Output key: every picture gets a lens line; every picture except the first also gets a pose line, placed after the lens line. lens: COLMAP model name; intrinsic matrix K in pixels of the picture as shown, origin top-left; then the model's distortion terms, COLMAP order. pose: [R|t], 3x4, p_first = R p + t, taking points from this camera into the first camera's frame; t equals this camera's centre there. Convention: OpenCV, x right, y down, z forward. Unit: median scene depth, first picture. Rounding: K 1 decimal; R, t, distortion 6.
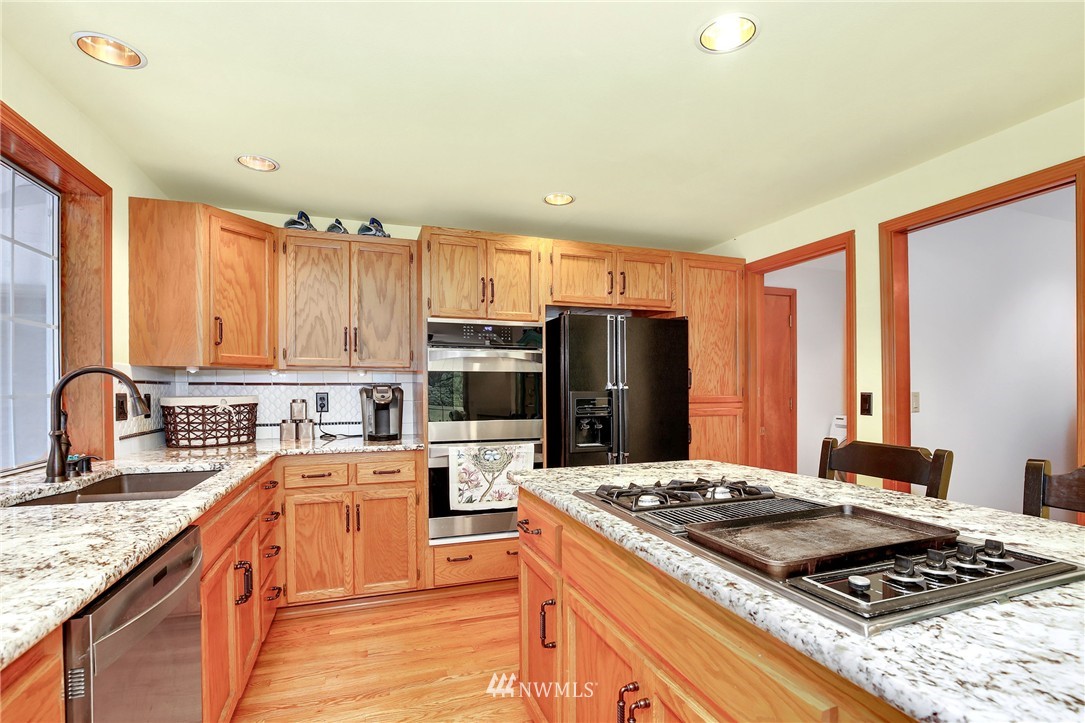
lens RADIAL K [[506.8, 0, 544.8], [0, 506.8, 395.5], [0, 0, 1]] dist [-0.027673, -0.000203]
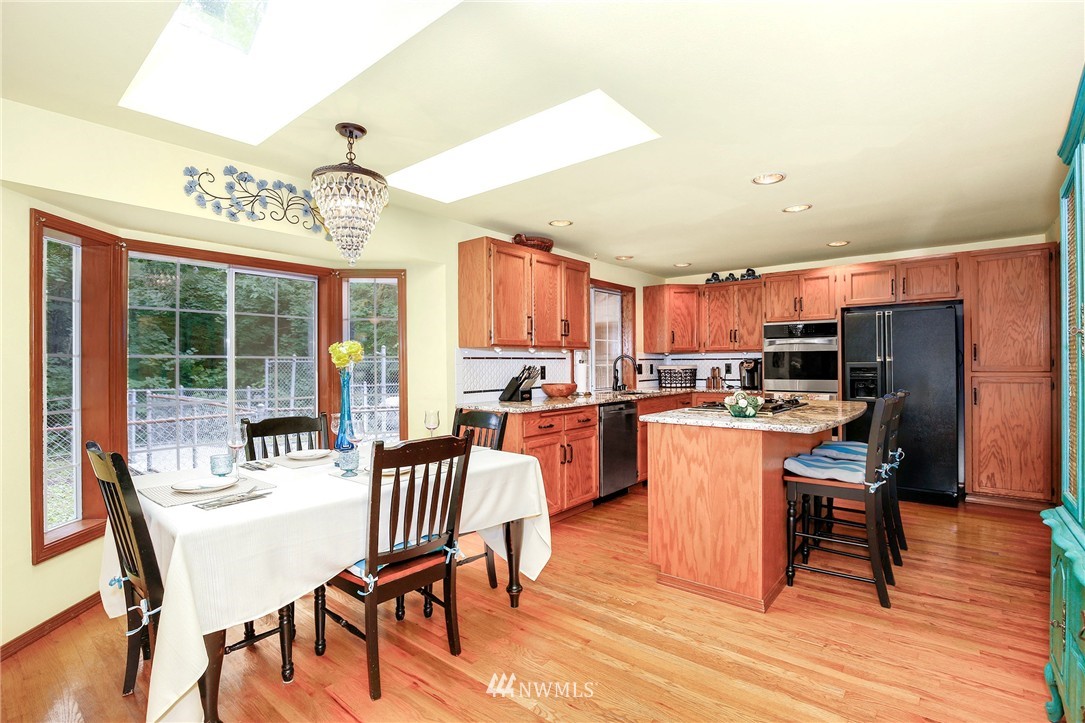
lens RADIAL K [[513.7, 0, 542.5], [0, 513.7, 361.5], [0, 0, 1]] dist [-0.028165, 0.000651]
pose [[0.520324, -0.004250, -0.853959, 0.916279], [-0.003777, 0.999966, -0.007278, 0.003640], [0.853961, 0.007013, 0.520290, -0.651216]]
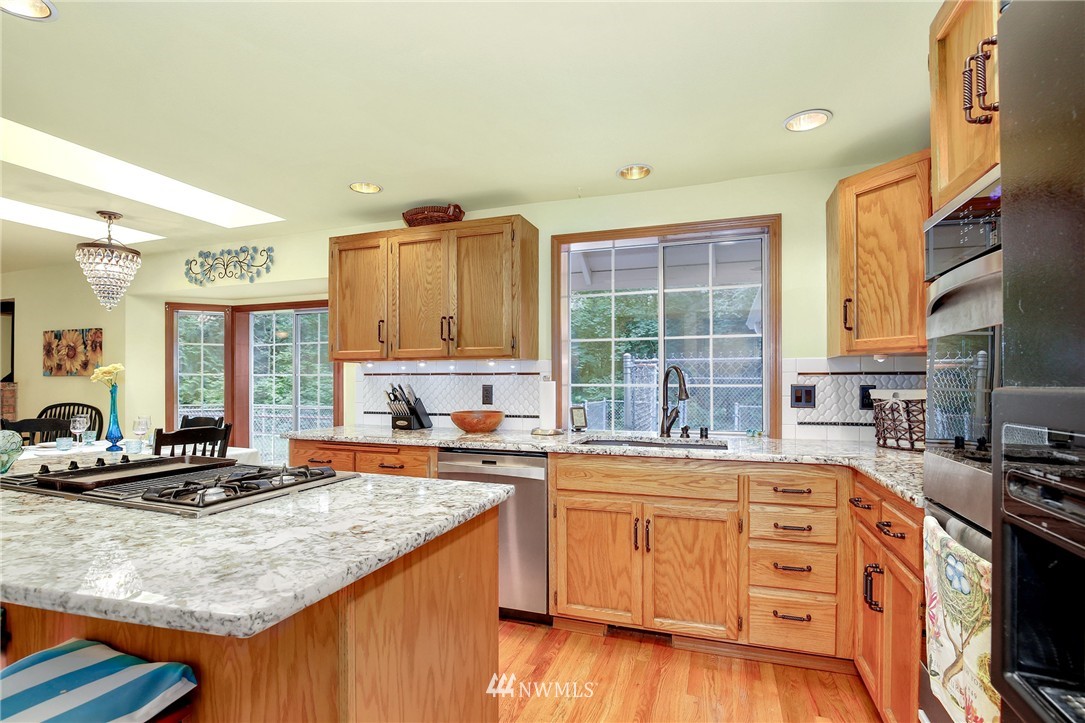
lens RADIAL K [[496.5, 0, 546.6], [0, 496.5, 379.5], [0, 0, 1]] dist [-0.025842, 0.000394]
pose [[-0.617203, -0.005197, -0.786787, 0.311105], [-0.009864, 0.999951, 0.001133, -0.008157], [0.786742, 0.008460, -0.617223, 0.957478]]
